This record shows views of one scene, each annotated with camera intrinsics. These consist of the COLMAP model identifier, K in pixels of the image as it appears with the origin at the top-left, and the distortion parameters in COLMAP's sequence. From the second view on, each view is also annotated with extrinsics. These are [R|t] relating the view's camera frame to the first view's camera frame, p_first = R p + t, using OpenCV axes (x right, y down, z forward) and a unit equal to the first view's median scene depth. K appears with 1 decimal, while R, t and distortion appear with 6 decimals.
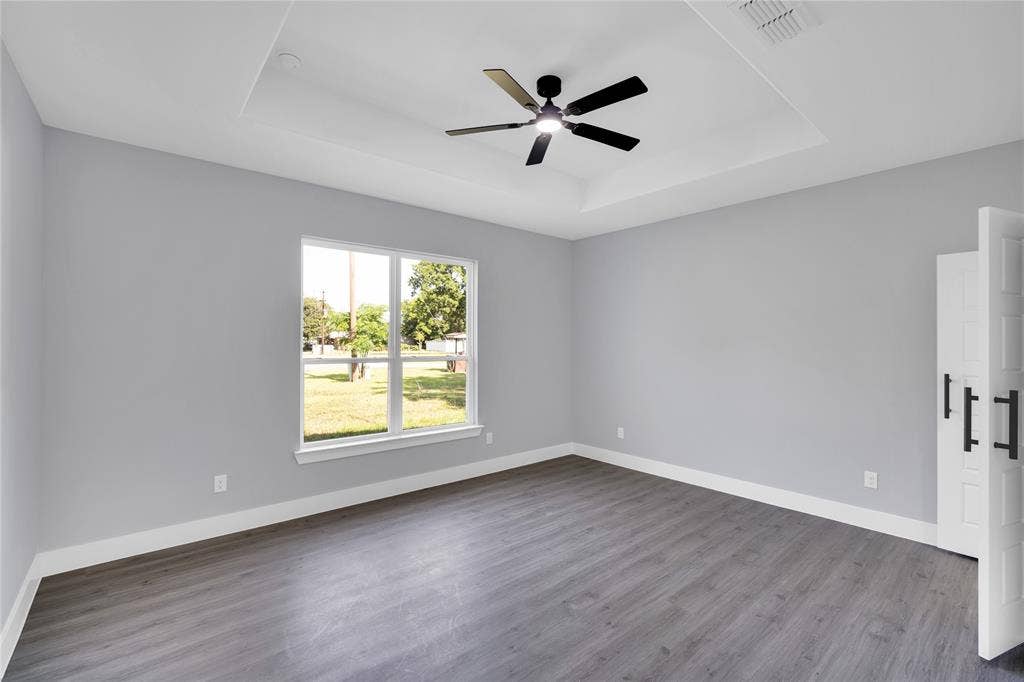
lens RADIAL K [[452.9, 0, 512.0], [0, 452.9, 341.0], [0, 0, 1]] dist [-0.002428, -0.000047]
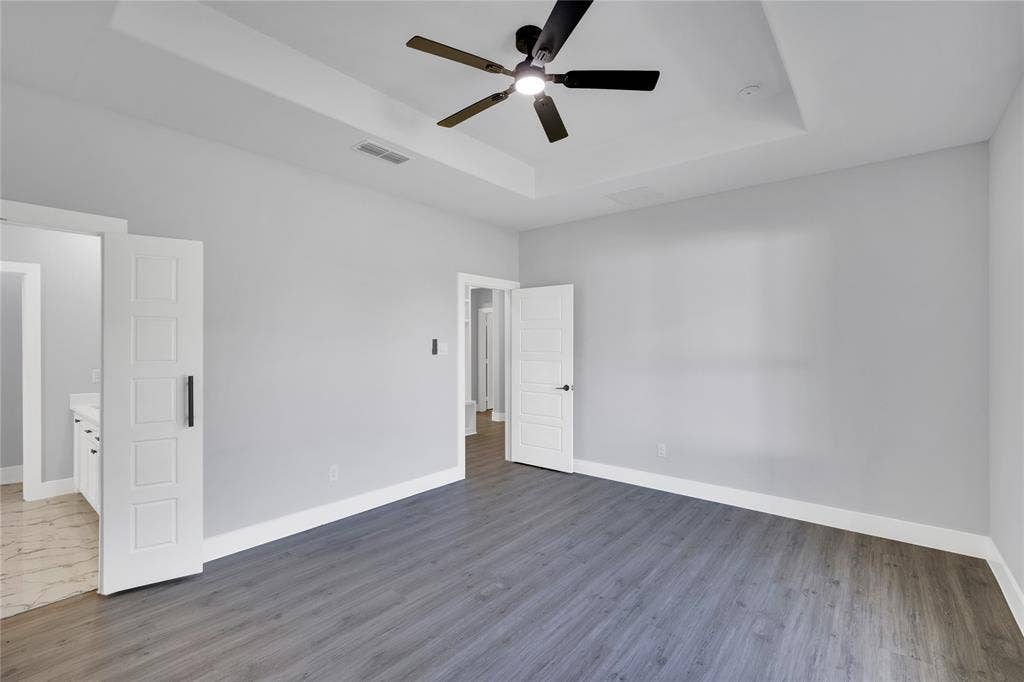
lens RADIAL K [[452.9, 0, 512.0], [0, 452.9, 341.0], [0, 0, 1]] dist [-0.002428, -0.000047]
pose [[-0.983047, -0.003071, -0.183330, 0.279920], [-0.003420, 0.999993, 0.001587, 0.002201], [0.183324, 0.002187, -0.983050, 1.882393]]
